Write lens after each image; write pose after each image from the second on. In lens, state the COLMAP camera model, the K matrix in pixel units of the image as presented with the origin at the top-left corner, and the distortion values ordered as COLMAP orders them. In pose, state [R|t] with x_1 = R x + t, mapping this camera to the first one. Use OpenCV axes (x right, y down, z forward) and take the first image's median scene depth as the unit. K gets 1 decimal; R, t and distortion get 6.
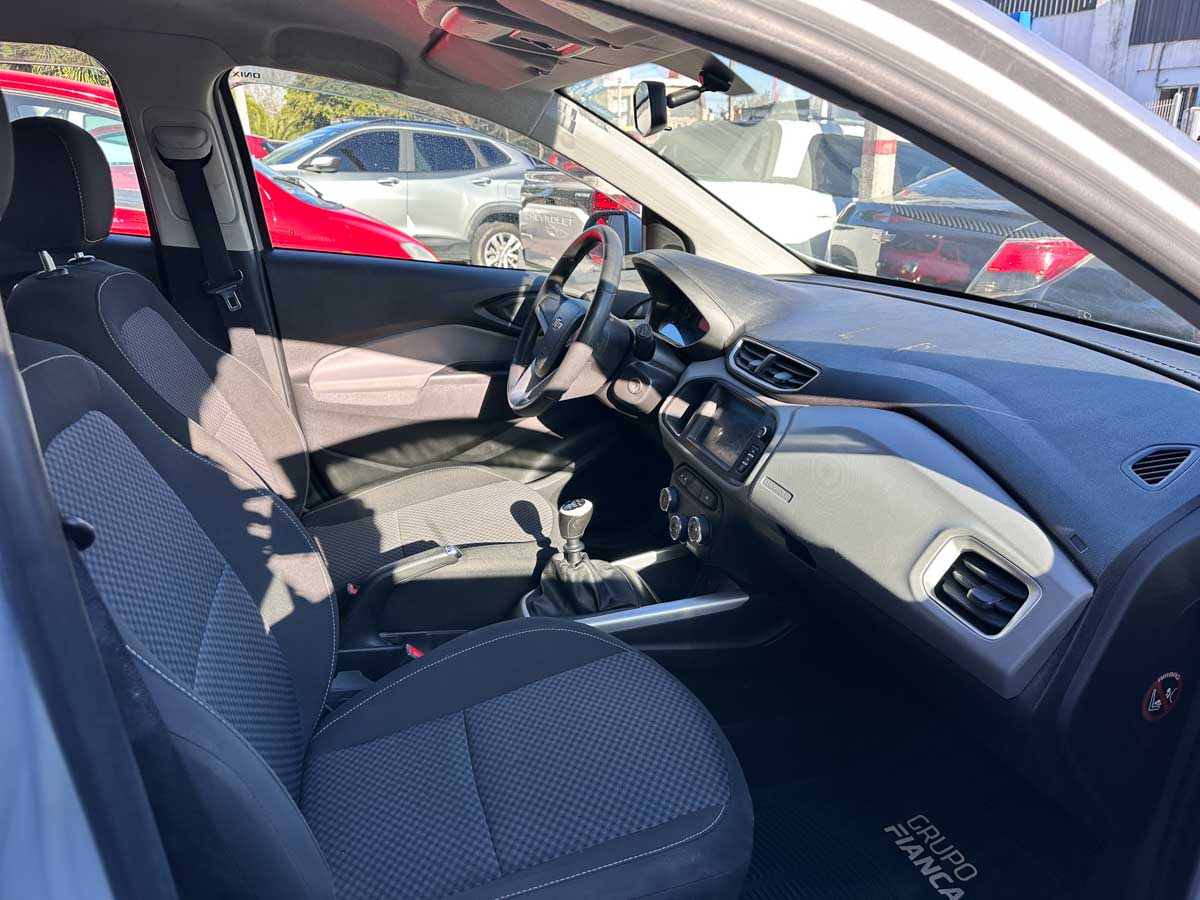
lens RADIAL K [[839.8, 0, 600.0], [0, 839.8, 450.0], [0, 0, 1]] dist [0.159299, -0.231537]
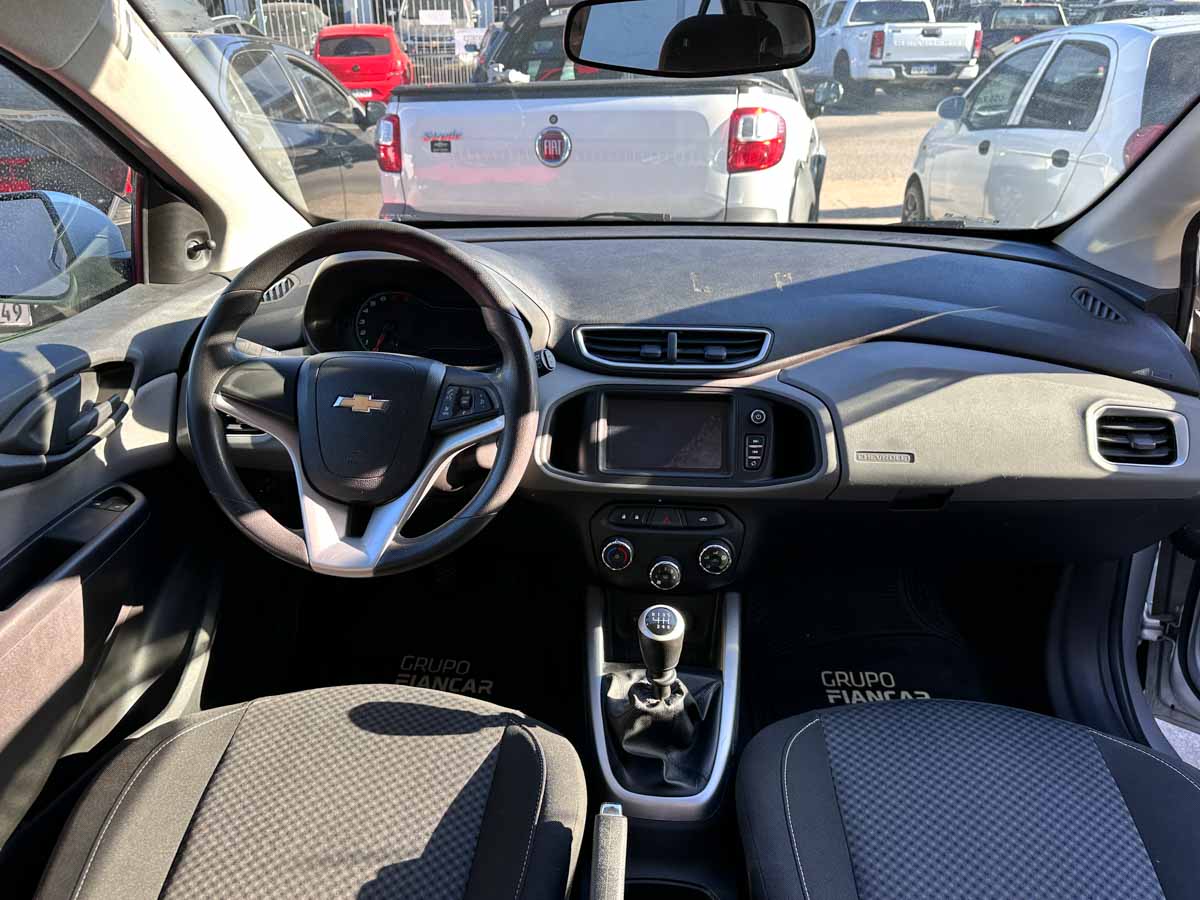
lens RADIAL K [[874.4, 0, 581.5], [0, 874.4, 448.1], [0, 0, 1]] dist [0.007504, 0.002377]
pose [[0.359570, -0.412590, 0.836946, -0.551920], [0.310668, 0.898697, 0.309562, -0.283707], [-0.879883, 0.148703, 0.451323, 0.661608]]
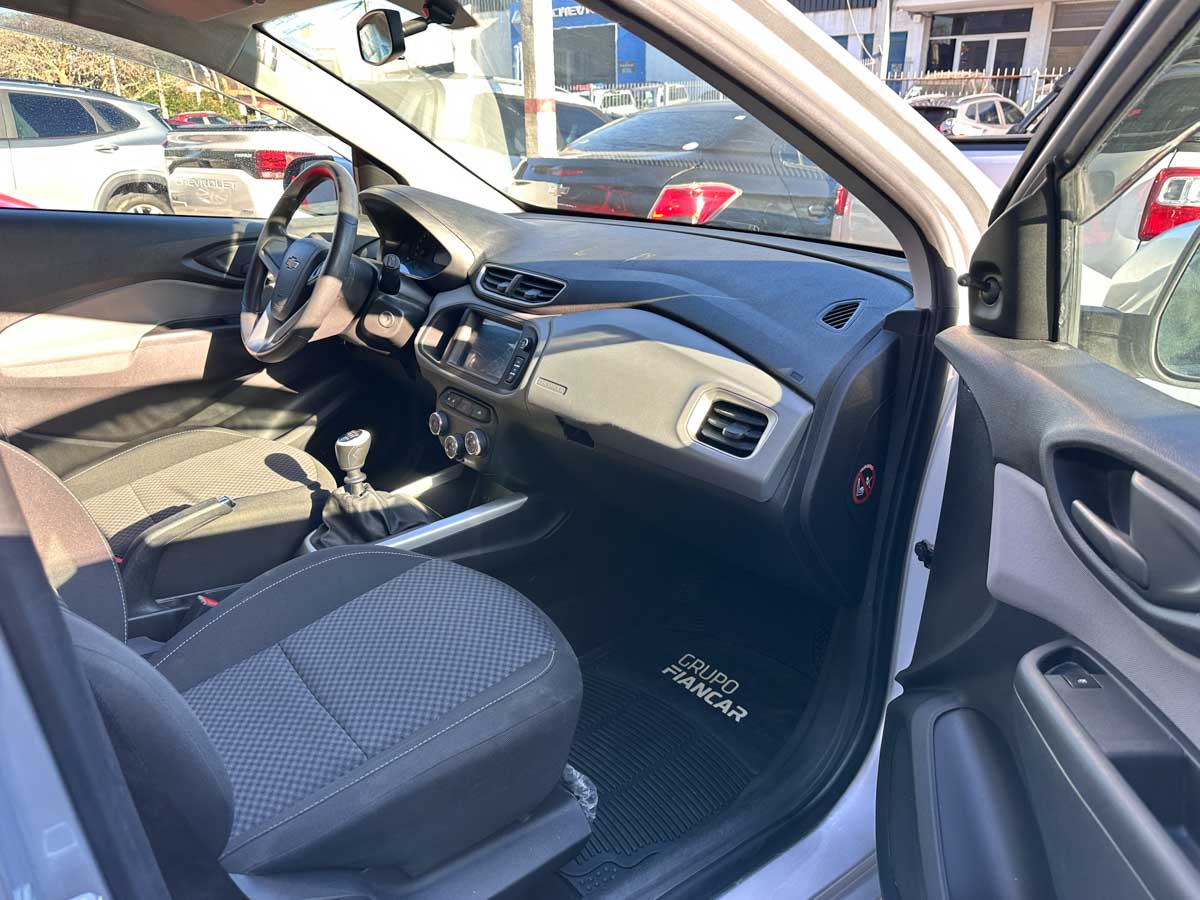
lens RADIAL K [[848.5, 0, 596.5], [0, 848.5, 443.1], [0, 0, 1]] dist [0.136802, -0.213686]
pose [[0.931142, -0.137734, 0.337644, -0.096680], [0.128938, 0.990468, 0.048459, 0.057066], [-0.341100, -0.001587, 0.940026, -0.062310]]
